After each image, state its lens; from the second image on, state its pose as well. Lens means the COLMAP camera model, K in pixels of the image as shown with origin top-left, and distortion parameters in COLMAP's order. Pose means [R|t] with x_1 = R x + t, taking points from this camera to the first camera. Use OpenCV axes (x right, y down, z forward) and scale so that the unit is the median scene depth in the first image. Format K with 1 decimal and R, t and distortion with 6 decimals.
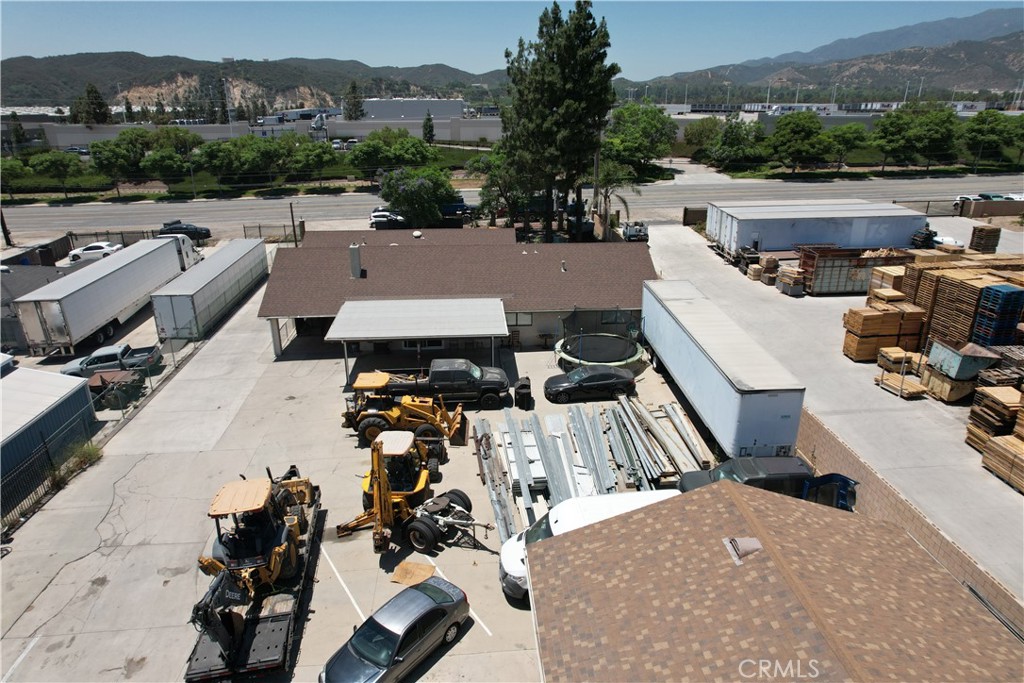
lens RADIAL K [[650.4, 0, 511.4], [0, 650.4, 340.3], [0, 0, 1]] dist [-0.045295, 0.036908]
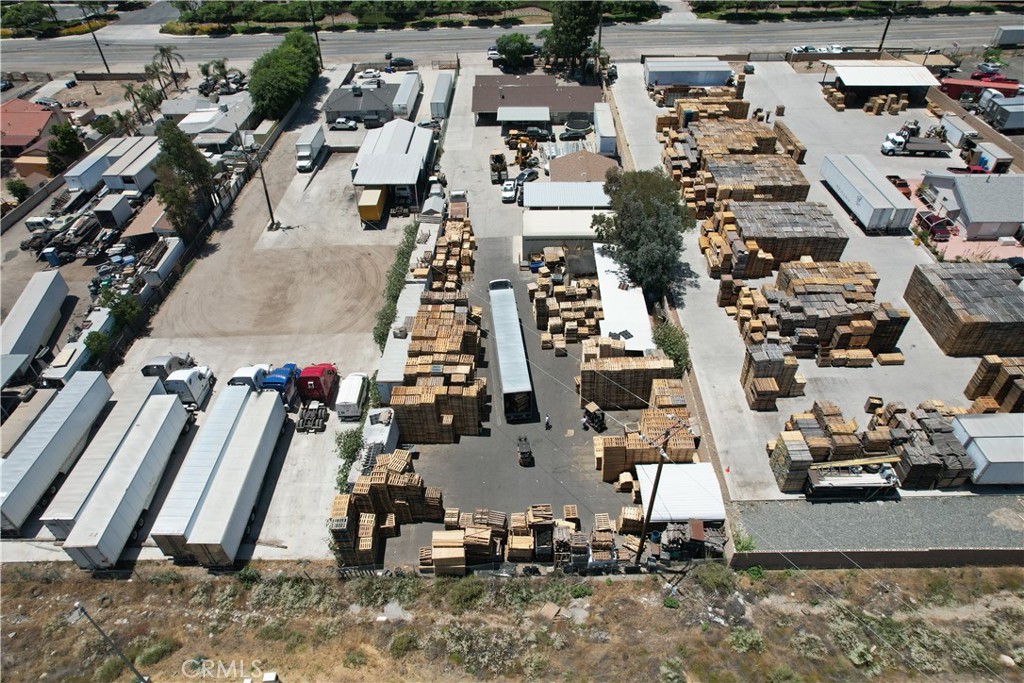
lens RADIAL K [[650.4, 0, 513.7], [0, 650.4, 340.9], [0, 0, 1]] dist [-0.045295, 0.036908]
pose [[0.996634, 0.049963, -0.064993, 0.051487], [-0.025465, 0.942275, 0.333869, -0.027588], [0.077922, -0.331090, 0.940376, -1.570285]]
